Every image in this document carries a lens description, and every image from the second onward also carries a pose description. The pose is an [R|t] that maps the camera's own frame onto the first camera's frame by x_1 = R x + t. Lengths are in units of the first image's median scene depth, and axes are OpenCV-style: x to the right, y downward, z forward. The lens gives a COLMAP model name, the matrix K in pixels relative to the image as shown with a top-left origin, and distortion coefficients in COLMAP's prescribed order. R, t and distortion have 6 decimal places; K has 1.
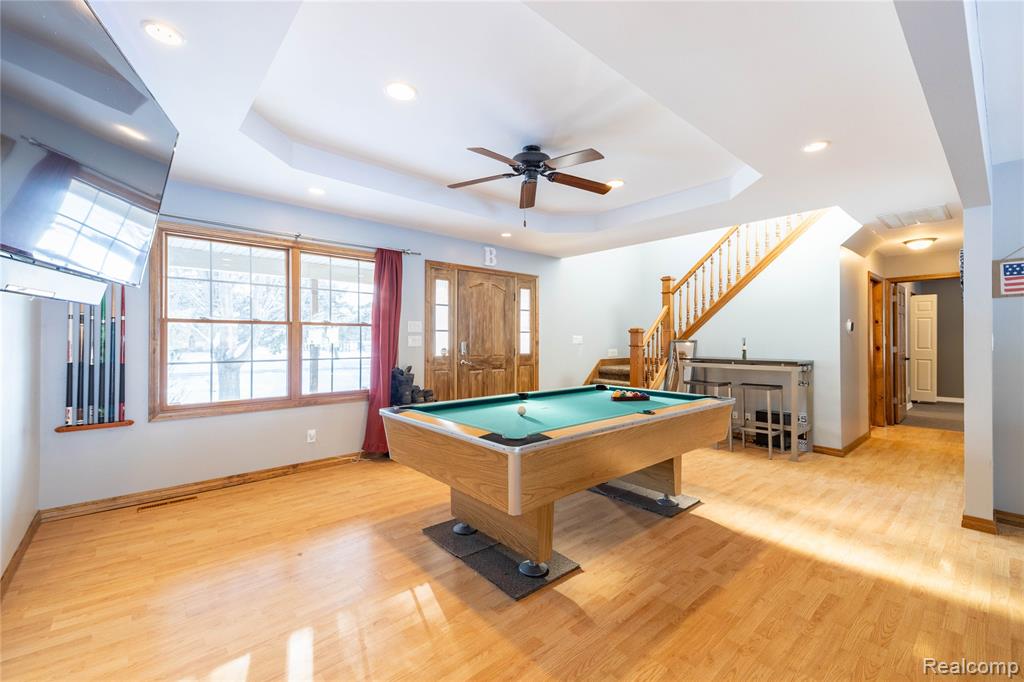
lens RADIAL K [[419.0, 0, 512.0], [0, 419.0, 341.0], [0, 0, 1]] dist [0.054789, -0.021447]
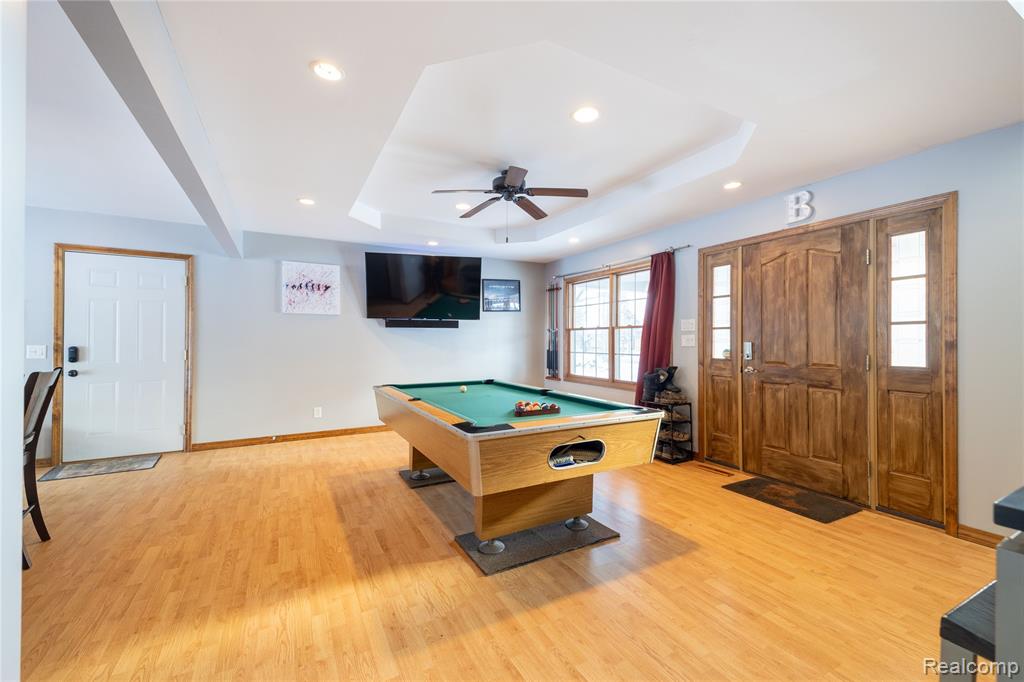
lens RADIAL K [[416.5, 0, 513.7], [0, 416.5, 337.9], [0, 0, 1]] dist [0.054130, -0.020856]
pose [[-0.219838, -0.008280, -0.975501, 0.789205], [-0.005784, 0.999957, -0.007184, 0.003288], [0.975519, 0.004063, -0.219876, 0.862088]]
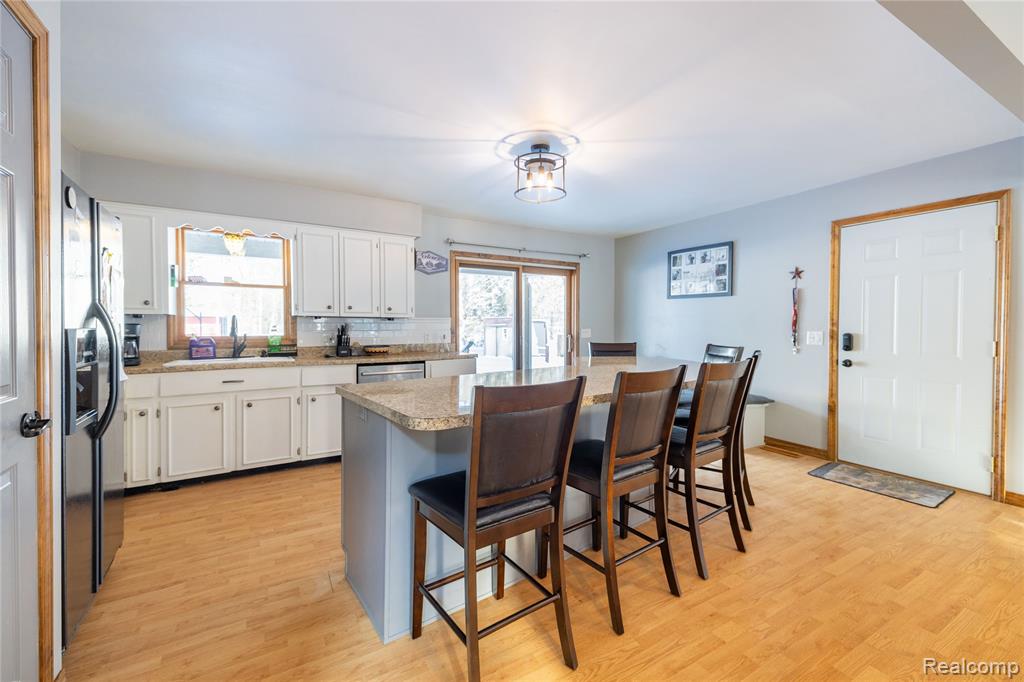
lens RADIAL K [[422.3, 0, 517.1], [0, 422.3, 332.6], [0, 0, 1]] dist [0.059124, -0.022239]
pose [[-0.981775, -0.005685, 0.189963, 0.557572], [-0.001714, 0.999777, 0.021063, 0.002730], [-0.190040, 0.020354, -0.981565, 0.670338]]
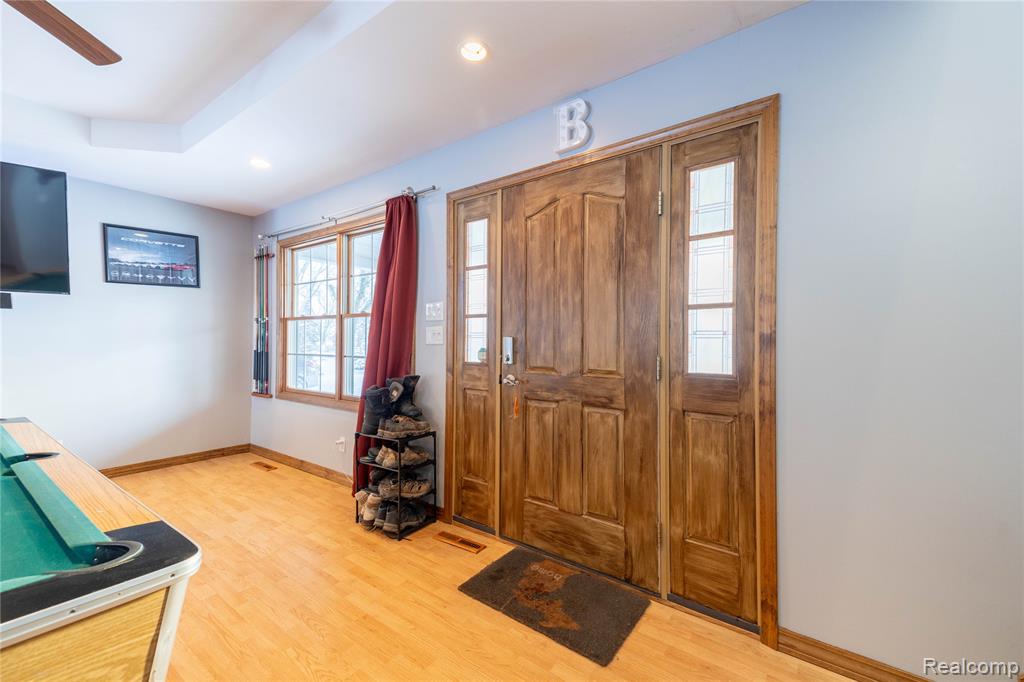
lens RADIAL K [[416.5, 0, 513.7], [0, 416.5, 337.9], [0, 0, 1]] dist [0.054130, -0.020856]
pose [[0.213148, -0.006160, -0.977000, 0.393751], [-0.009147, 0.999924, -0.008300, 0.008412], [0.976977, 0.010705, 0.213076, 1.023814]]
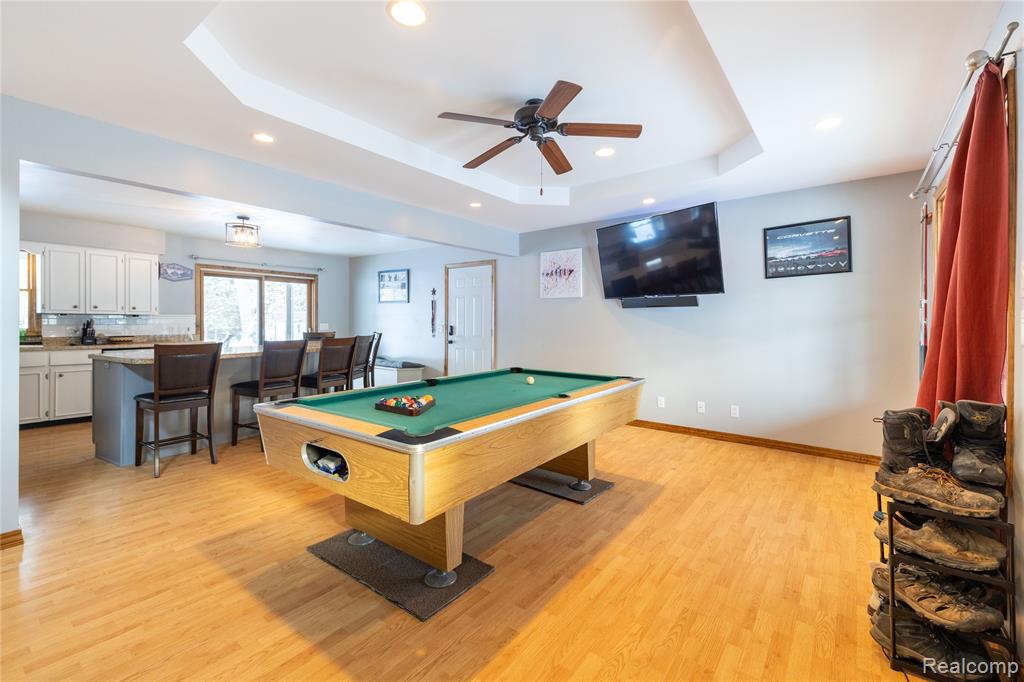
lens RADIAL K [[434.6, 0, 506.7], [0, 434.6, 321.6], [0, 0, 1]] dist [0.056861, -0.022309]
pose [[-0.982406, -0.004742, -0.186700, 0.187099], [-0.005798, 0.999970, 0.005110, -0.003049], [0.186670, 0.006102, -0.982404, 1.287954]]
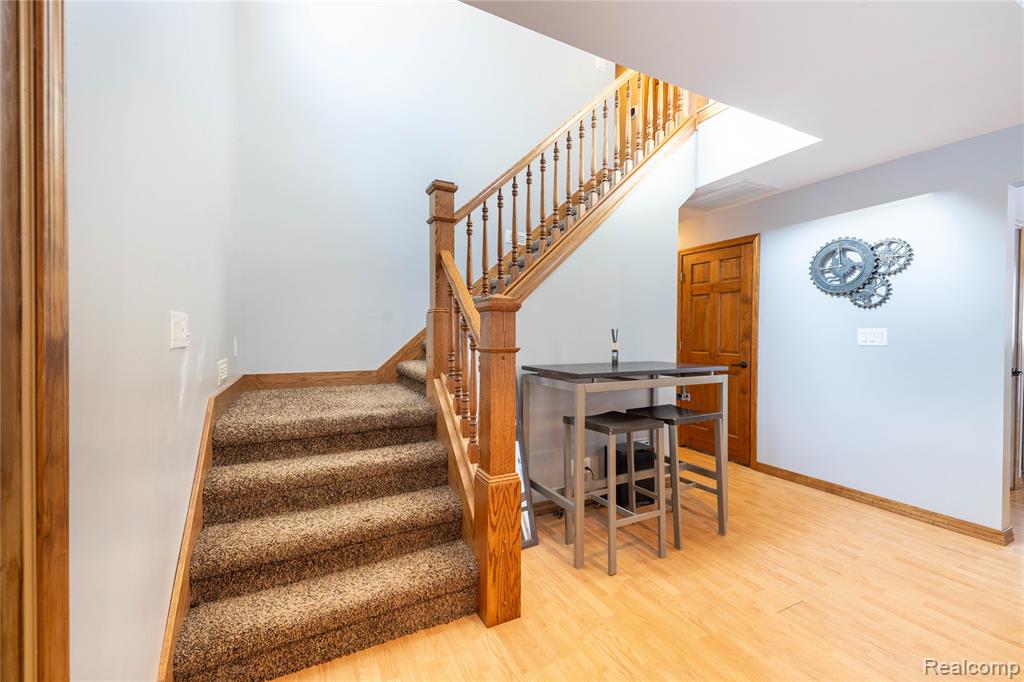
lens RADIAL K [[416.5, 0, 513.7], [0, 416.5, 337.9], [0, 0, 1]] dist [0.054130, -0.020856]
pose [[0.248872, -0.010987, 0.968474, -0.033490], [-0.001934, 0.999928, 0.011841, -0.001563], [-0.968534, -0.004820, 0.248833, 1.117700]]
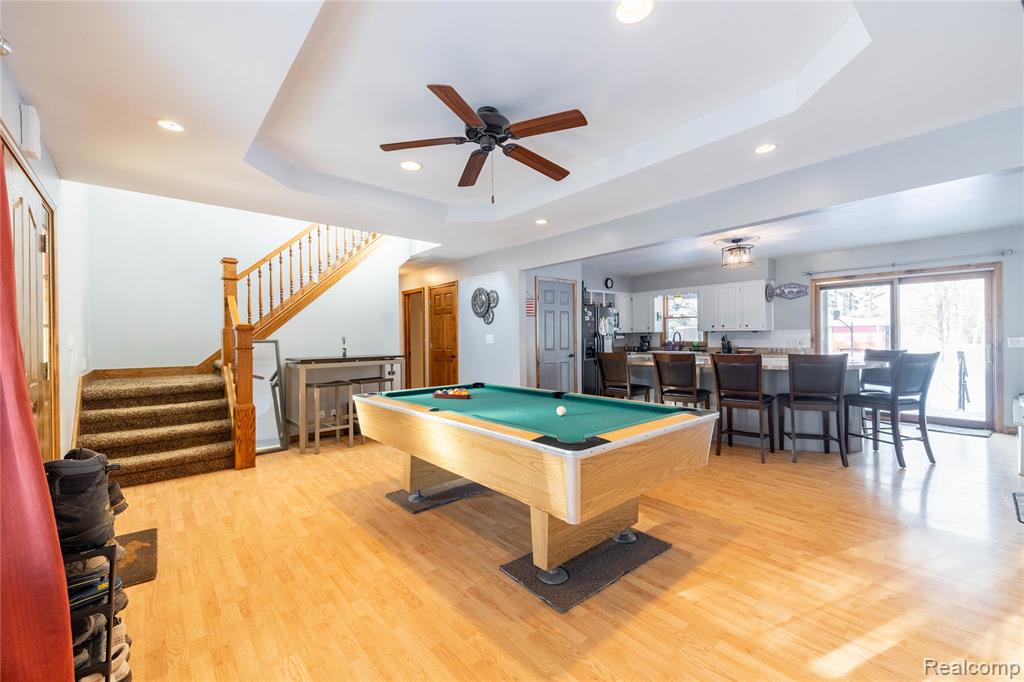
lens RADIAL K [[416.5, 0, 513.7], [0, 416.5, 337.9], [0, 0, 1]] dist [0.054130, -0.020856]
pose [[0.011632, -0.003618, 0.999926, -0.546151], [0.014539, 0.999888, 0.003448, -0.002358], [-0.999827, 0.014498, 0.011683, 0.642131]]
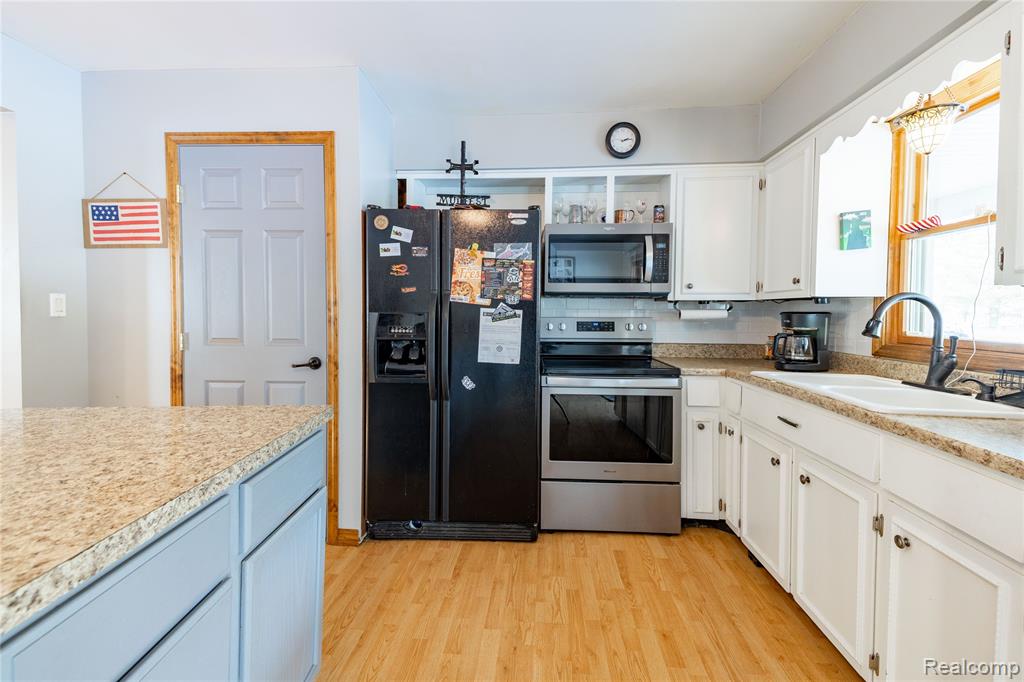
lens RADIAL K [[439.5, 0, 516.0], [0, 439.5, 321.7], [0, 0, 1]] dist [0.061726, -0.021177]
pose [[0.714121, -0.011381, 0.699930, 0.720713], [-0.004922, 0.999761, 0.021278, 0.006396], [-0.700005, -0.018640, 0.713895, -0.074569]]
